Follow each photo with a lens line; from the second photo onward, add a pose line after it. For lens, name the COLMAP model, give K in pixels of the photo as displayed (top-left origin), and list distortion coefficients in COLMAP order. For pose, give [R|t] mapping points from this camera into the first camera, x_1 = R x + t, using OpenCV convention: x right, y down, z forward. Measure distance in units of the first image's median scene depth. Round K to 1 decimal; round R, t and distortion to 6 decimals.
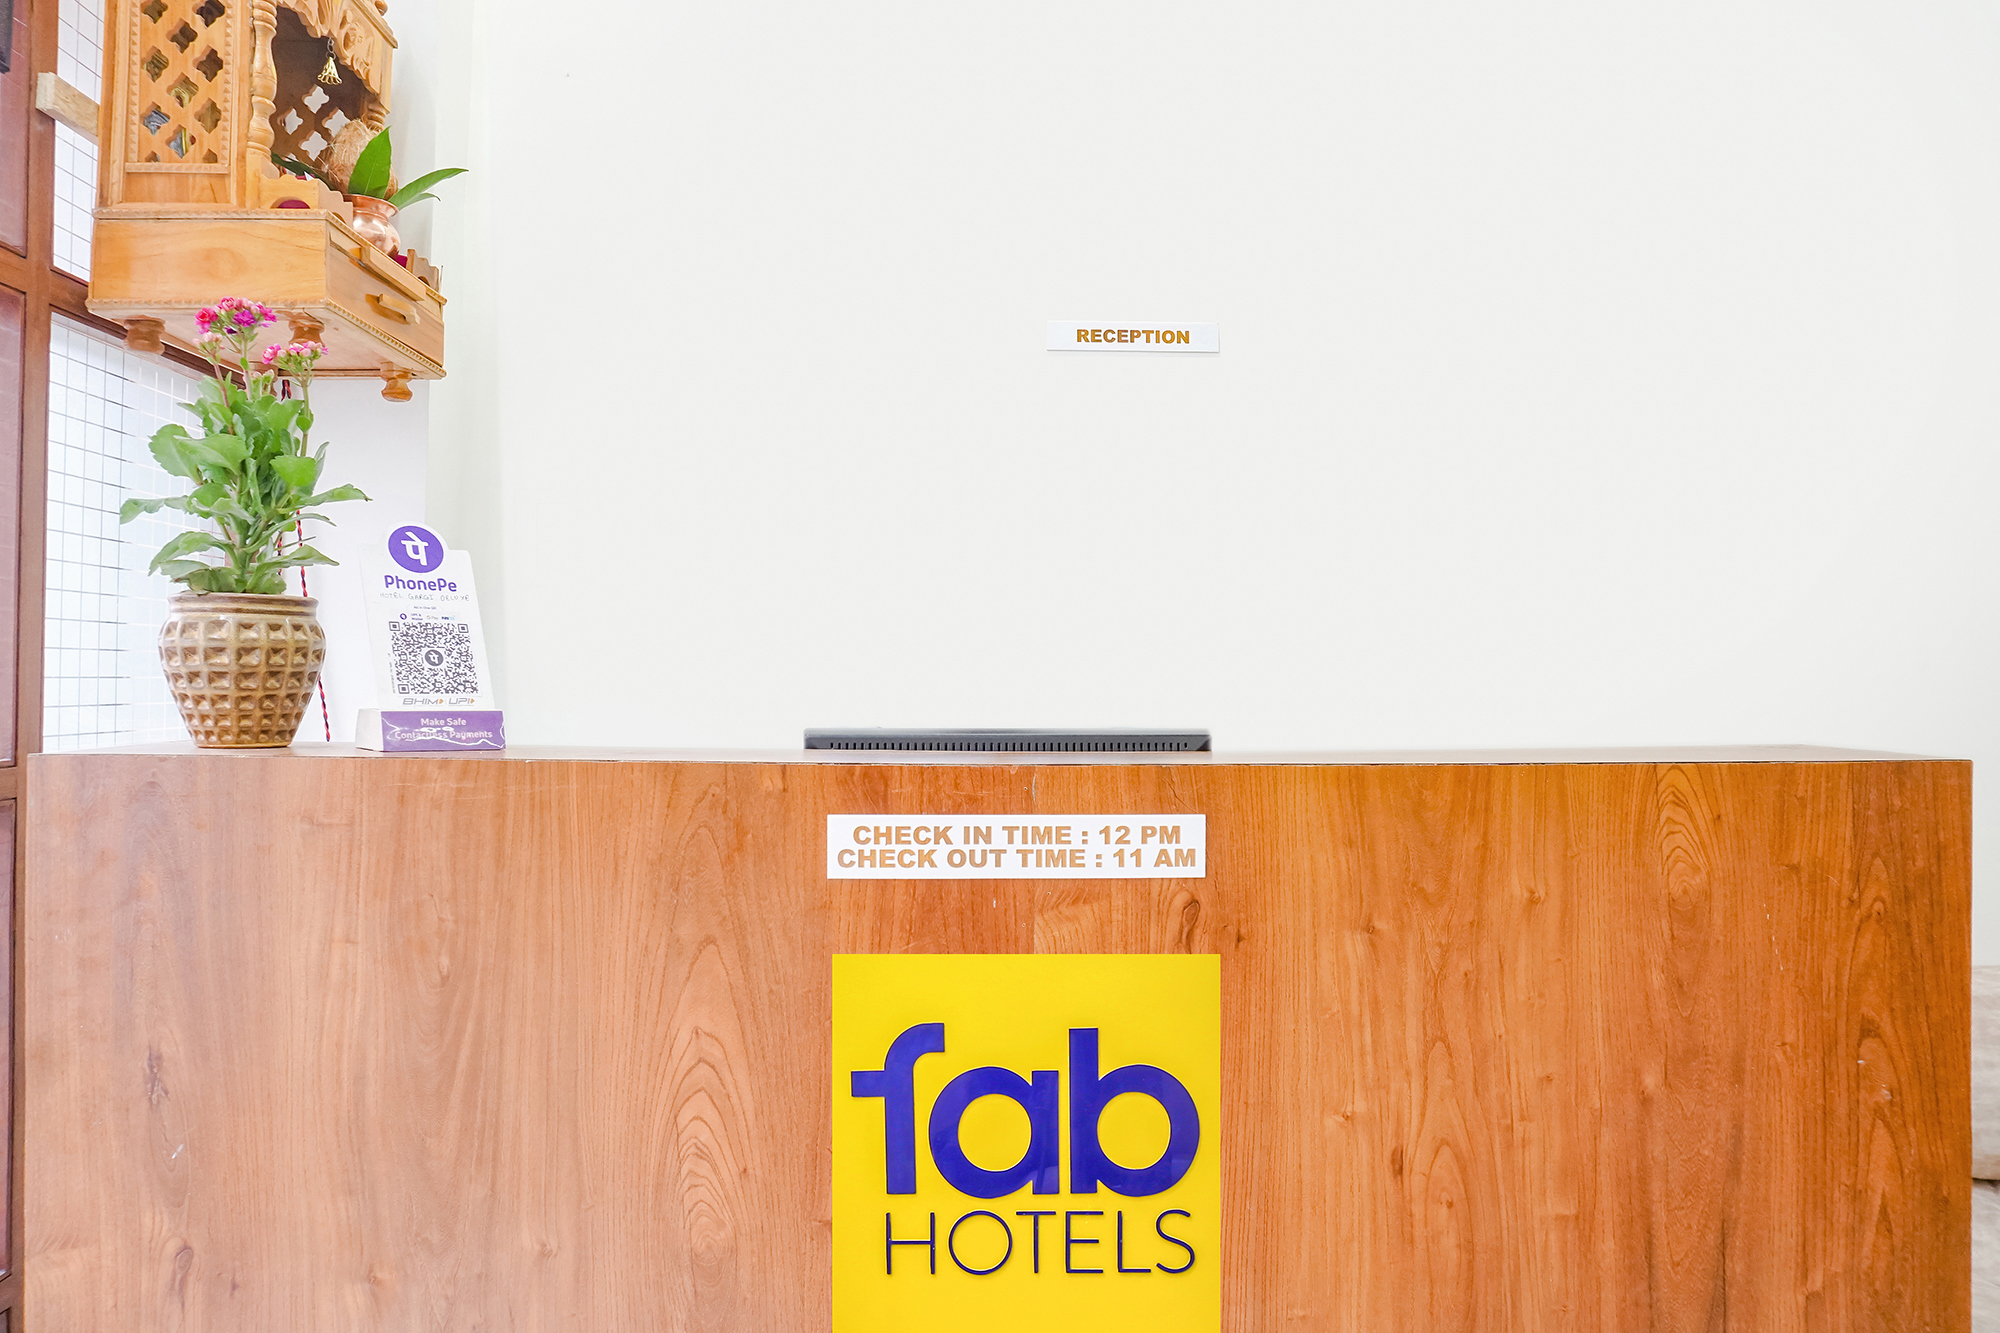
lens RADIAL K [[1200.2, 0, 1000.0], [0, 1200.2, 666.5], [0, 0, 1]] dist [-0.004187, 0.000298]
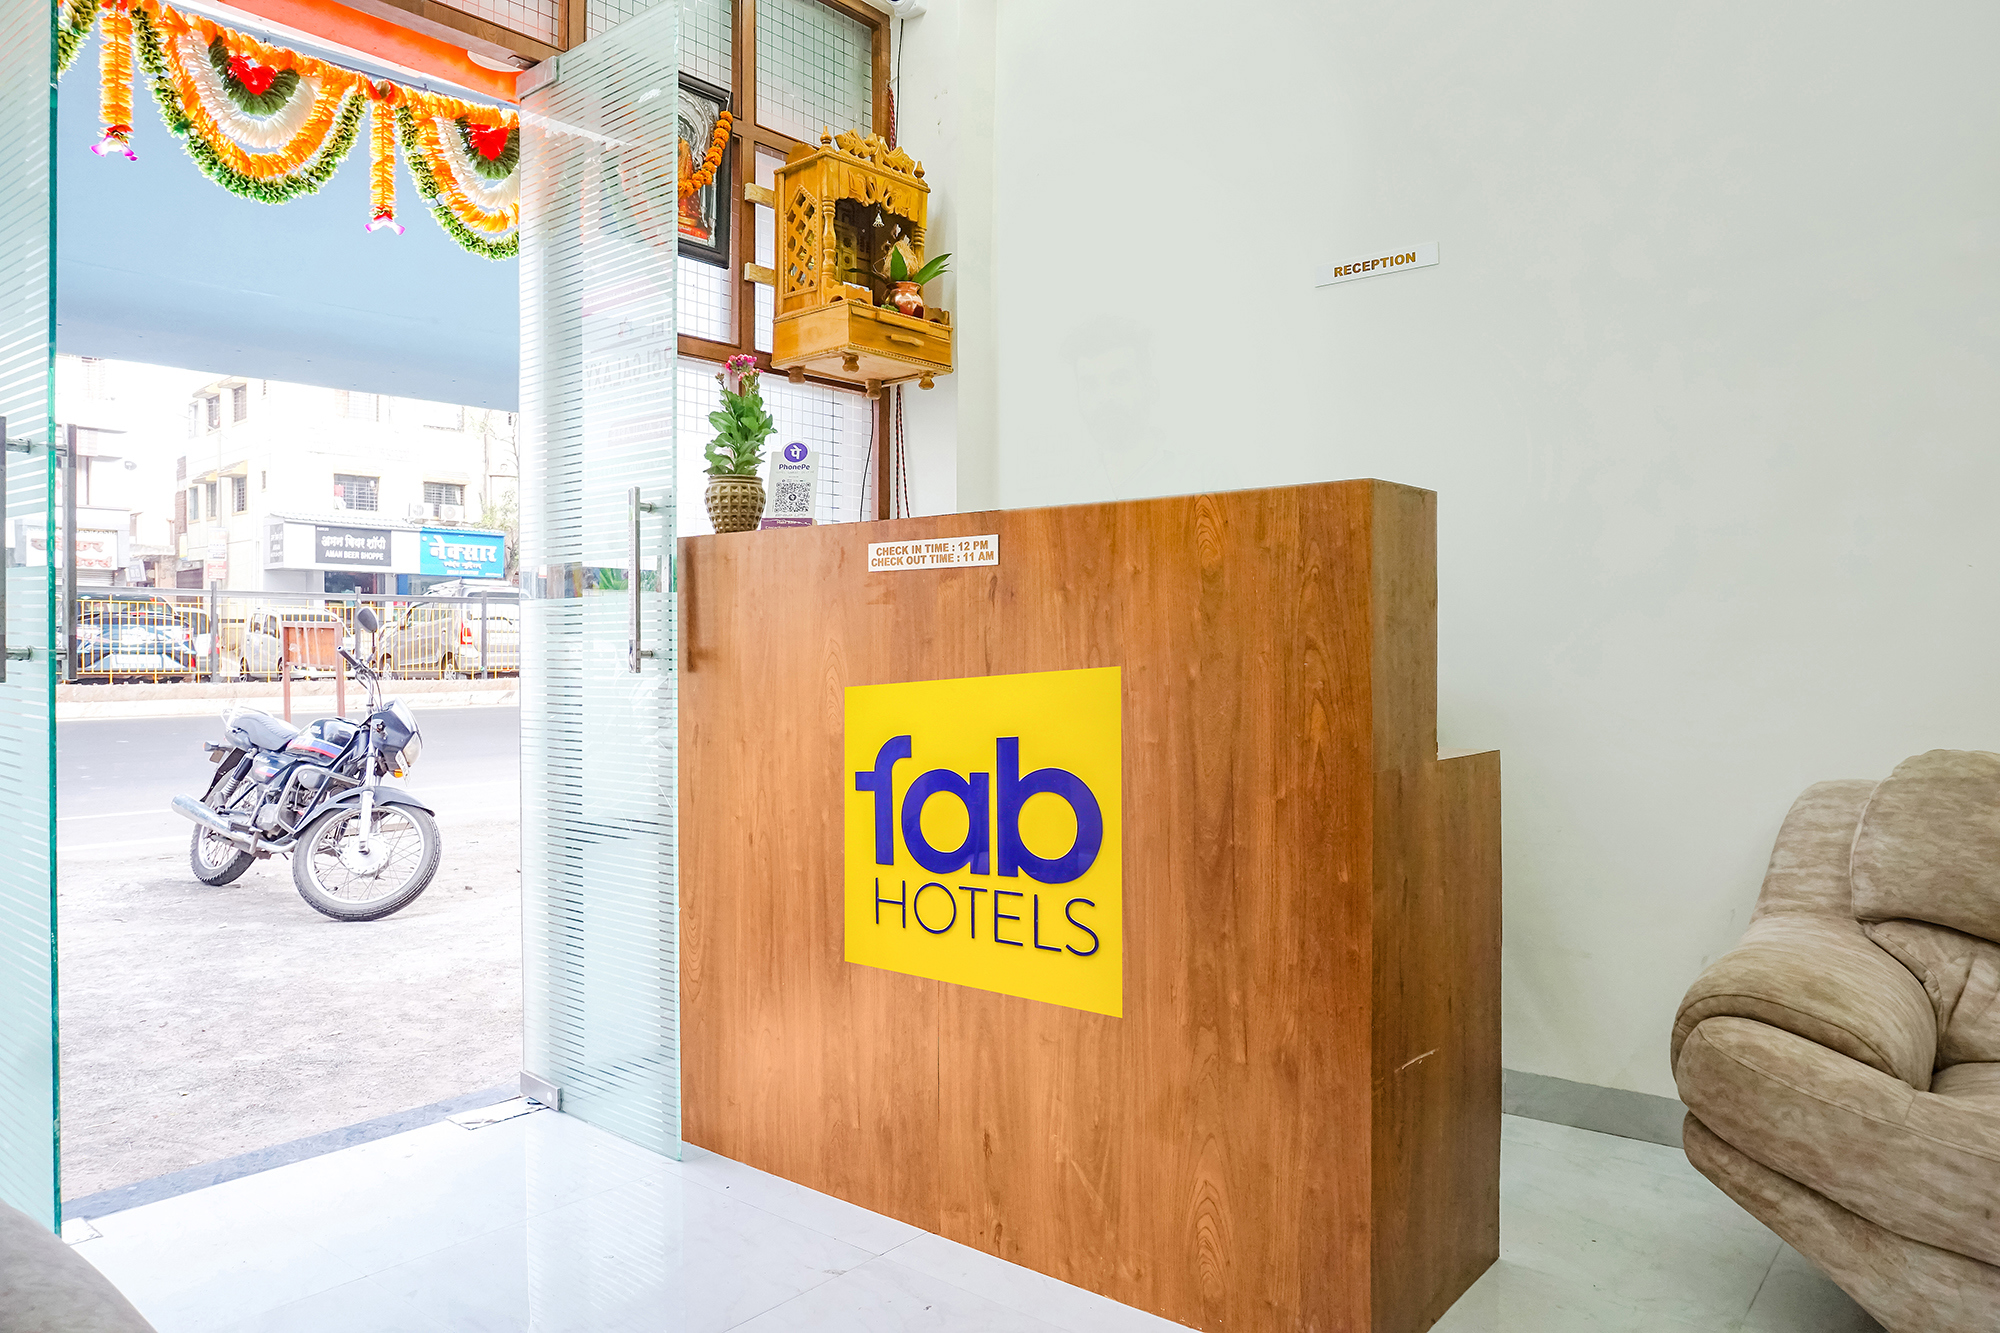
lens RADIAL K [[1315.0, 0, 1000.0], [0, 1315.0, 666.5], [0, 0, 1]] dist [-0.053655, 0.000308]
pose [[0.738936, 0.006660, -0.673743, 1.646542], [-0.006227, 0.999976, 0.003055, 0.332406], [0.673747, 0.001938, 0.738960, -0.649146]]
